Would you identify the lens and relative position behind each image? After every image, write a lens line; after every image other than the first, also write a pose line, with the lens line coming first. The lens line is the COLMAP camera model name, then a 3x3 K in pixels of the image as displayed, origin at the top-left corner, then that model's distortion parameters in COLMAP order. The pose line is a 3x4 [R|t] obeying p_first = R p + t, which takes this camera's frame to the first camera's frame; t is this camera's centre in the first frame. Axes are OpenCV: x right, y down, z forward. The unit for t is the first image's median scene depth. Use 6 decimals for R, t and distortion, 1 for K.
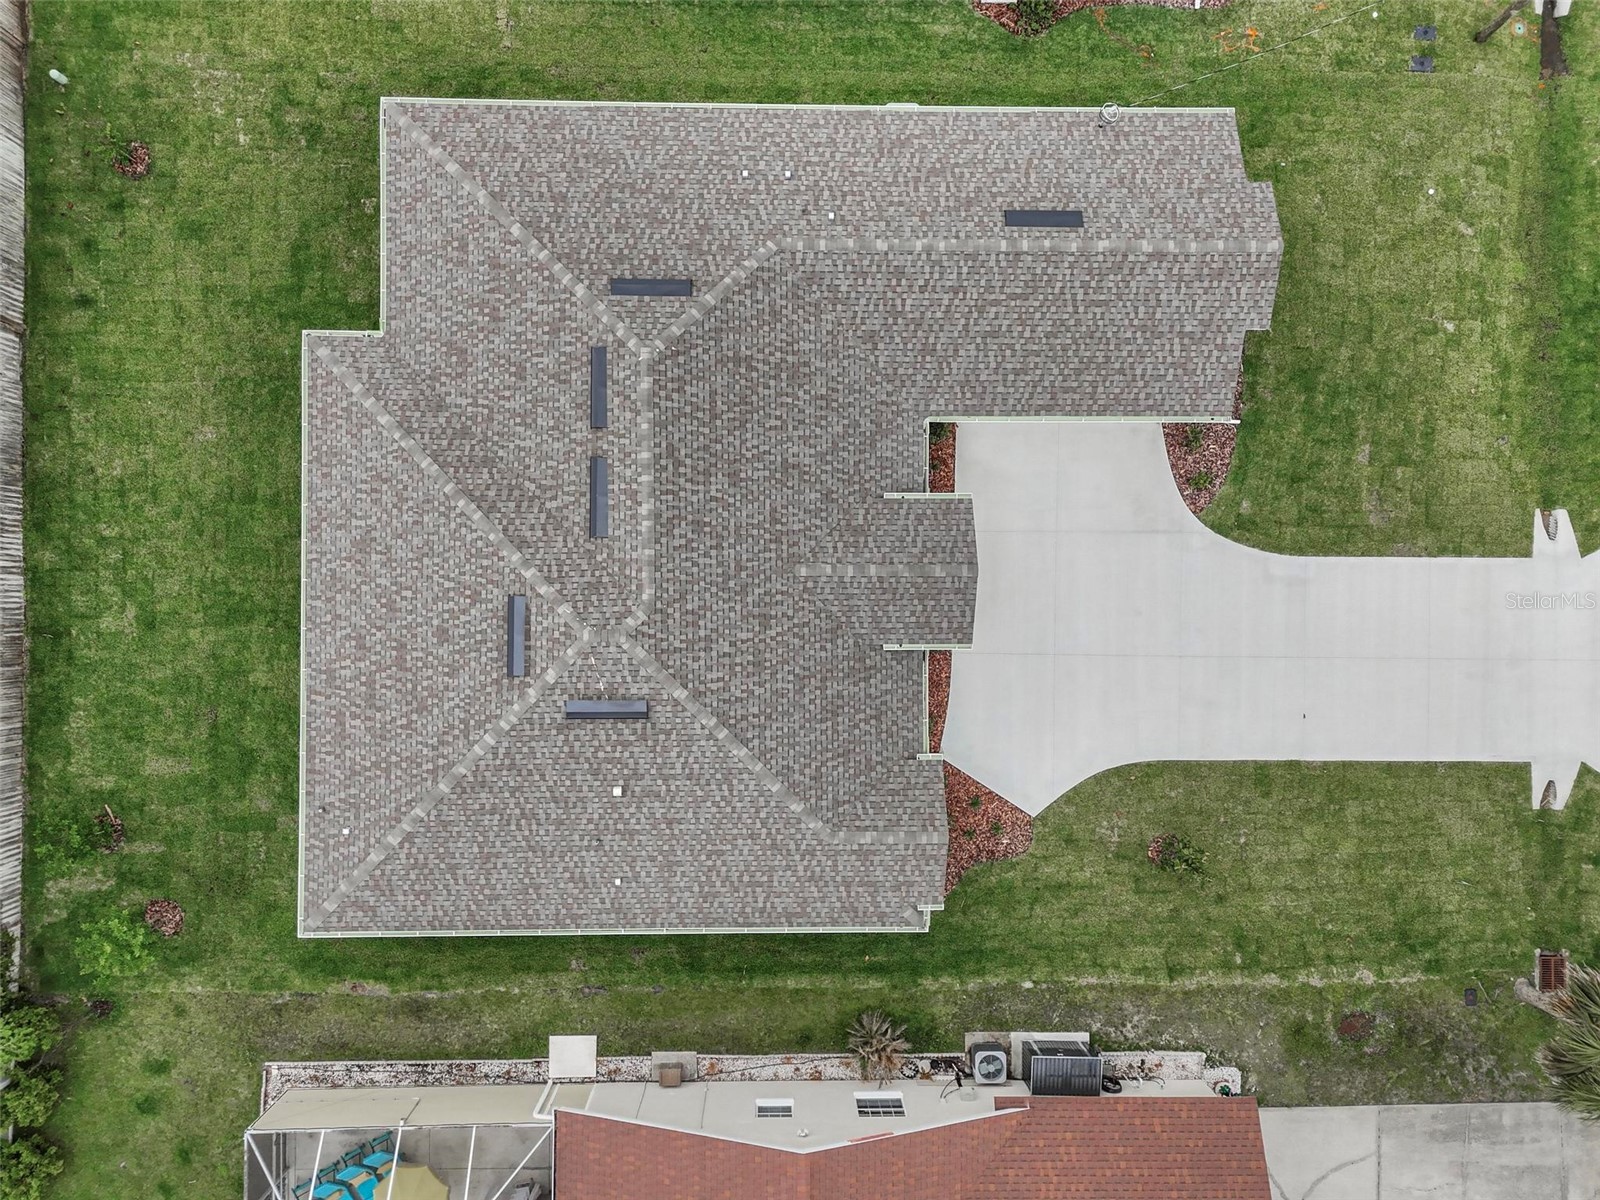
lens RADIAL K [[1171.2, 0, 798.4], [0, 1171.2, 602.7], [0, 0, 1]] dist [0.080231, -0.083114]
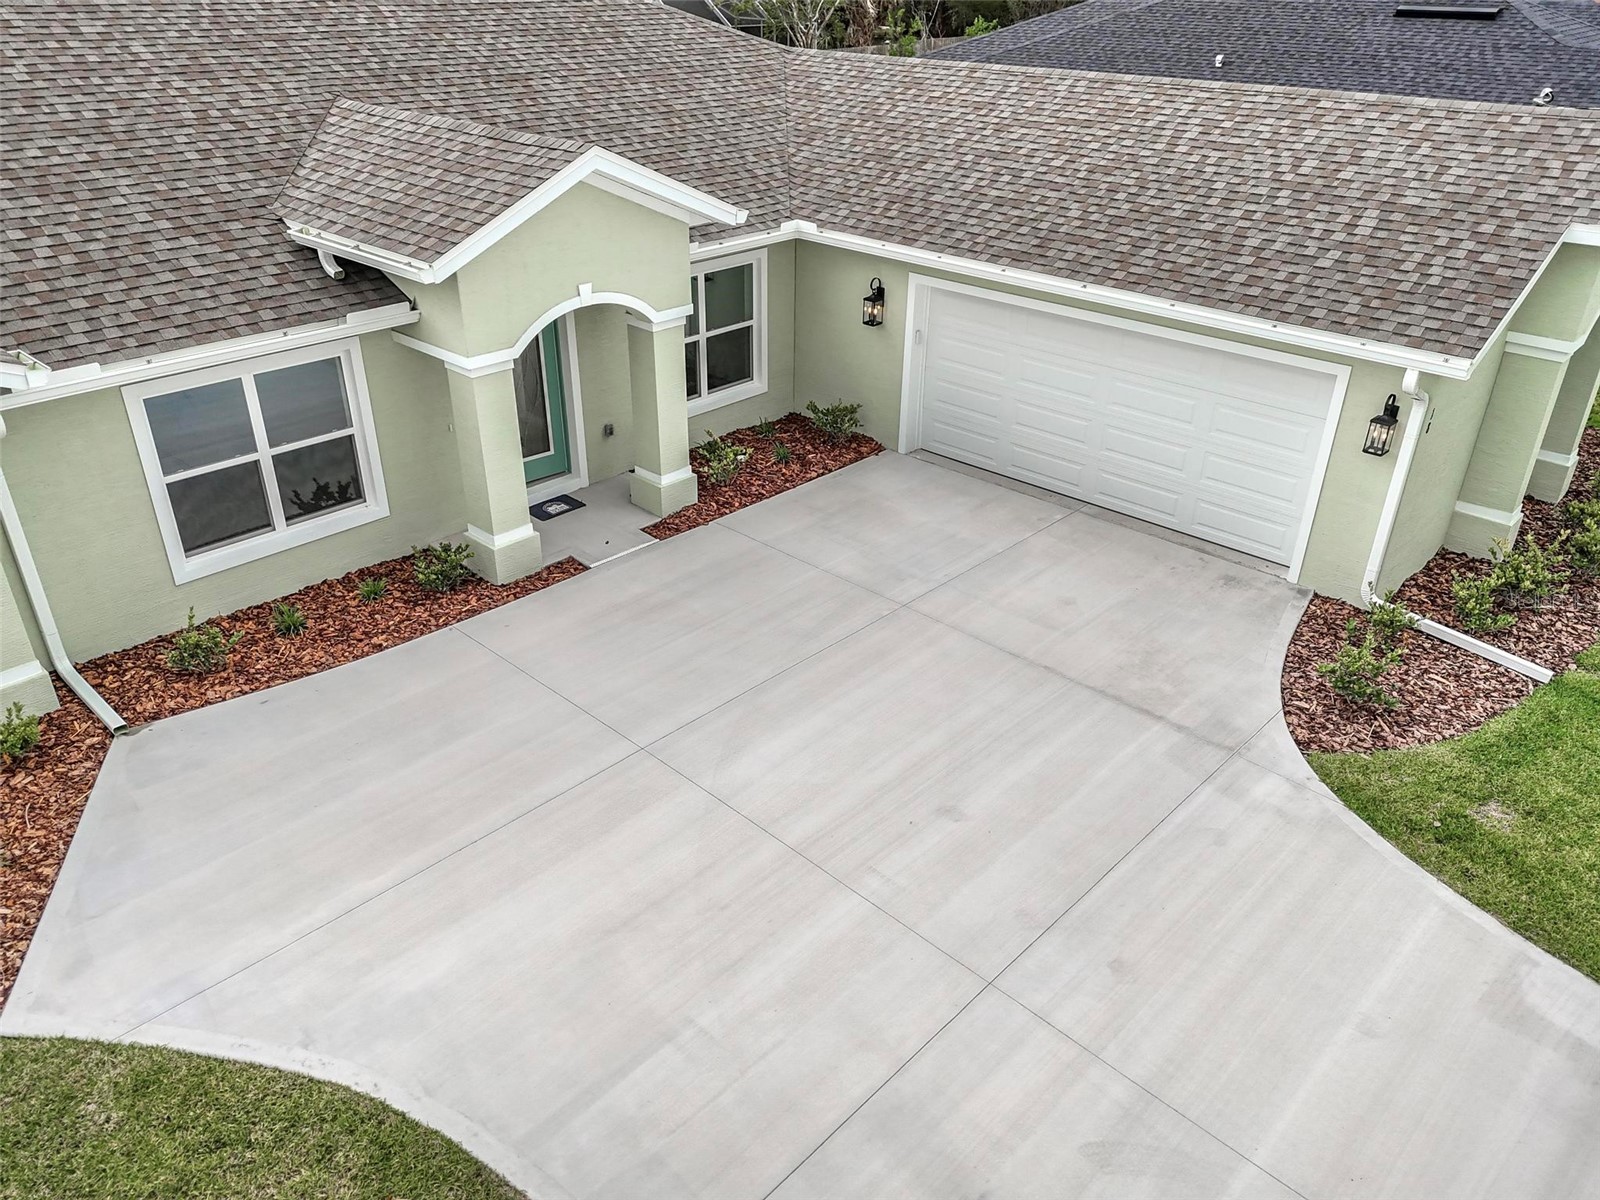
lens RADIAL K [[1171.2, 0, 798.4], [0, 1171.2, 602.7], [0, 0, 1]] dist [0.080231, -0.083114]
pose [[0.733716, 0.313895, -0.602603, 0.475526], [-0.679344, 0.355038, -0.642215, 0.222684], [0.012359, 0.880578, 0.473740, 0.950531]]
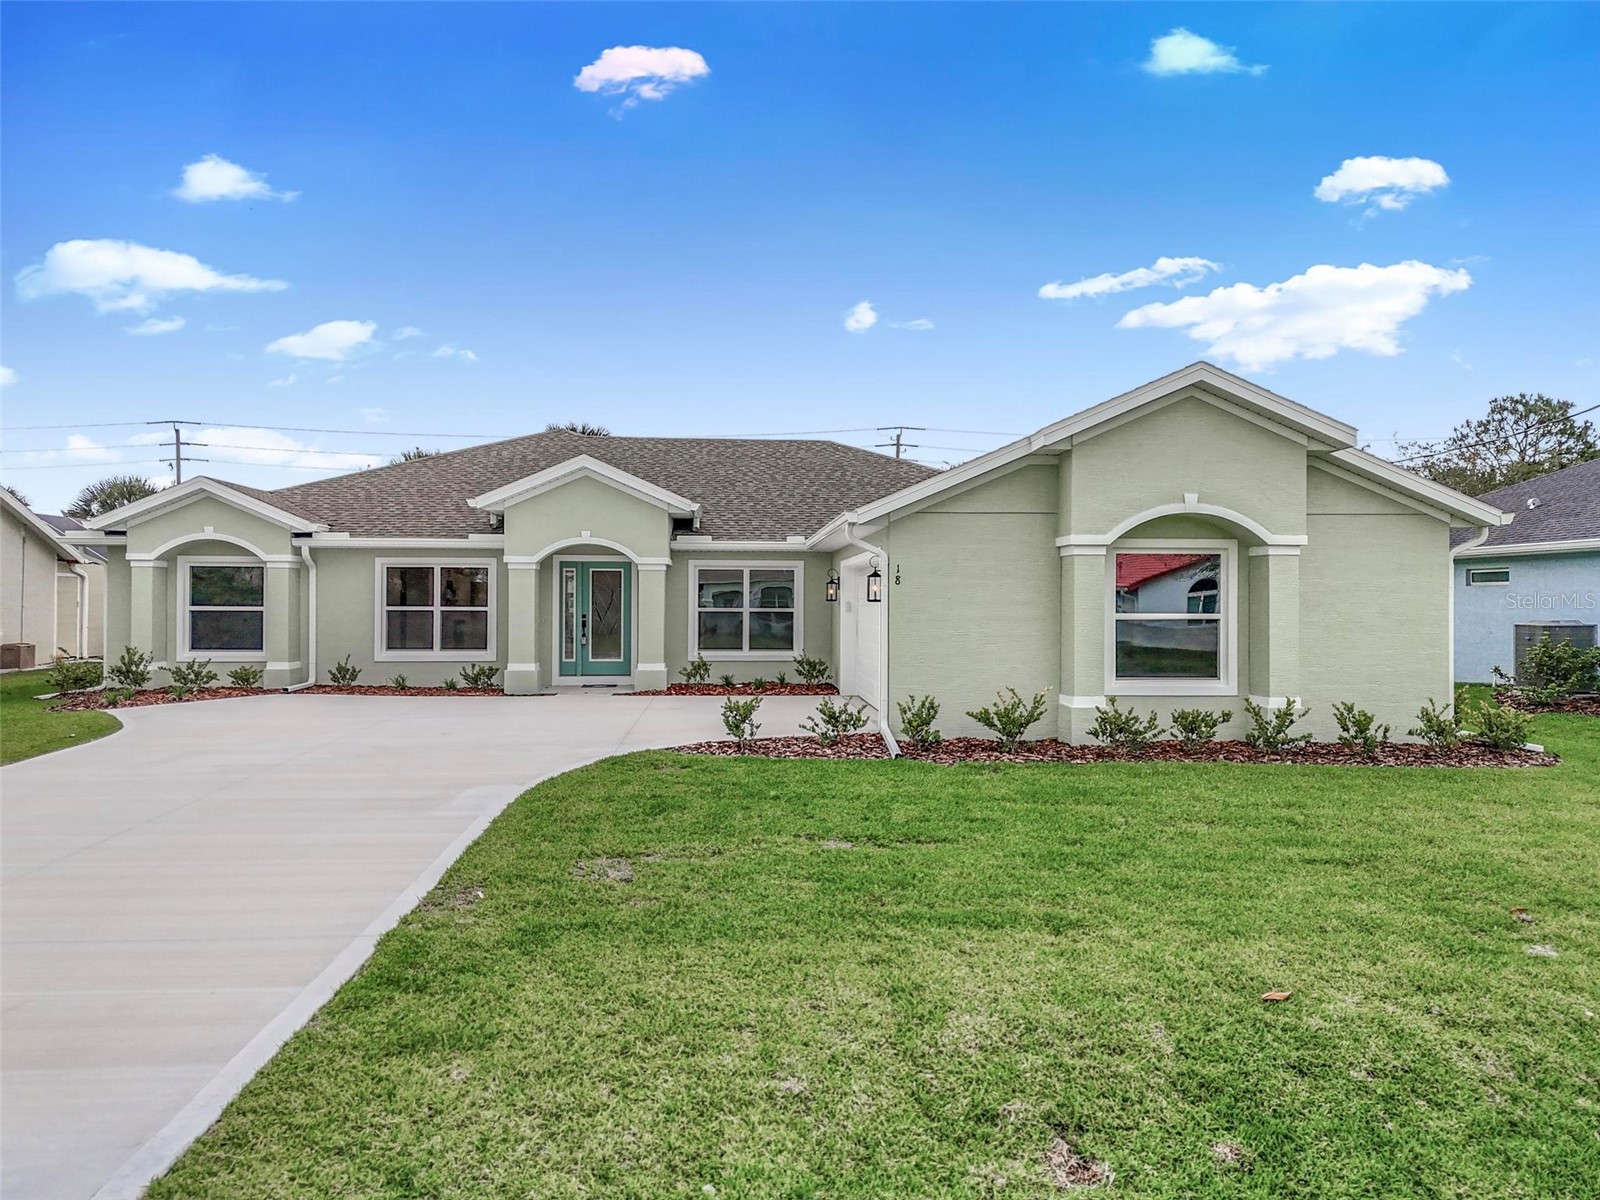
lens RADIAL K [[1171.2, 0, 798.4], [0, 1171.2, 602.7], [0, 0, 1]] dist [0.080231, -0.083114]
pose [[0.062527, -0.026122, -0.997701, 0.861717], [-0.998042, 0.000106, -0.062551, -0.110898], [0.001739, 0.999659, -0.026064, 1.107768]]
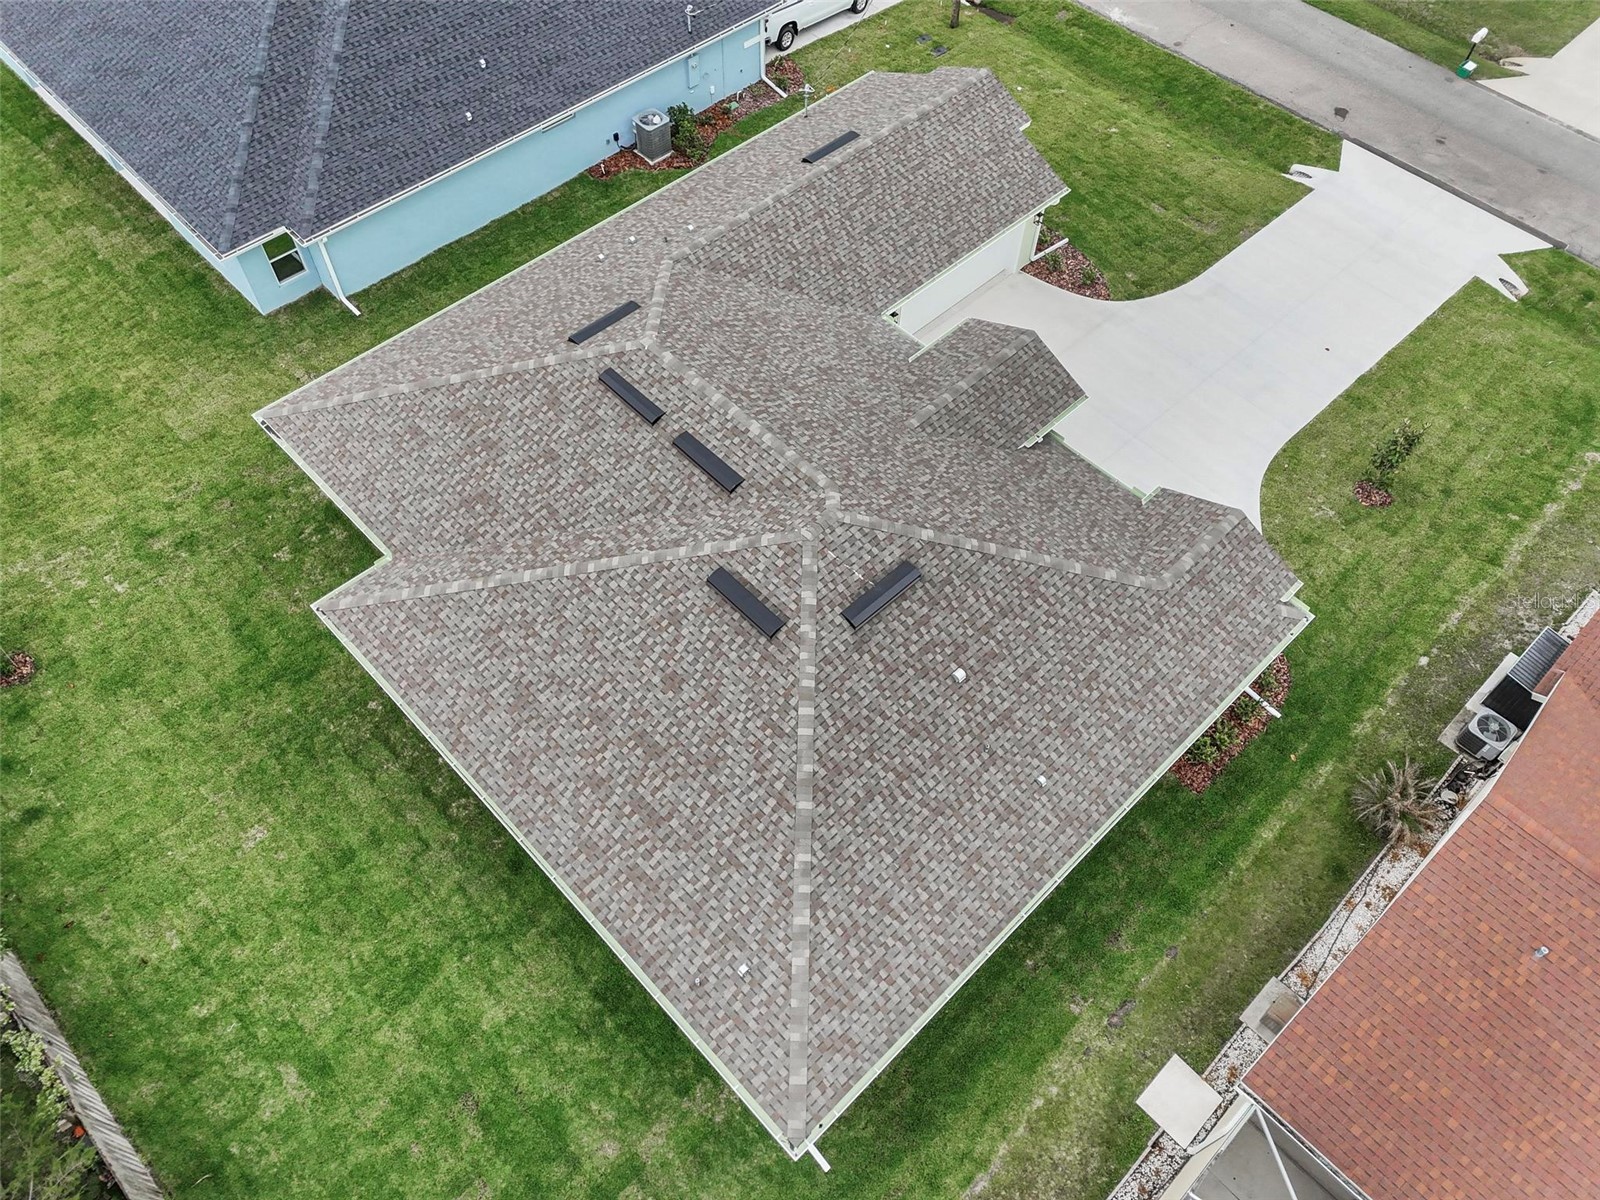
lens RADIAL K [[1151.5, 0, 801.3], [0, 1151.5, 611.1], [0, 0, 1]] dist [0.118511, -0.134741]
pose [[0.717766, -0.584644, 0.378158, -0.502915], [0.696258, 0.607388, -0.382498, 0.359013], [-0.006064, 0.537840, 0.843025, 0.293415]]
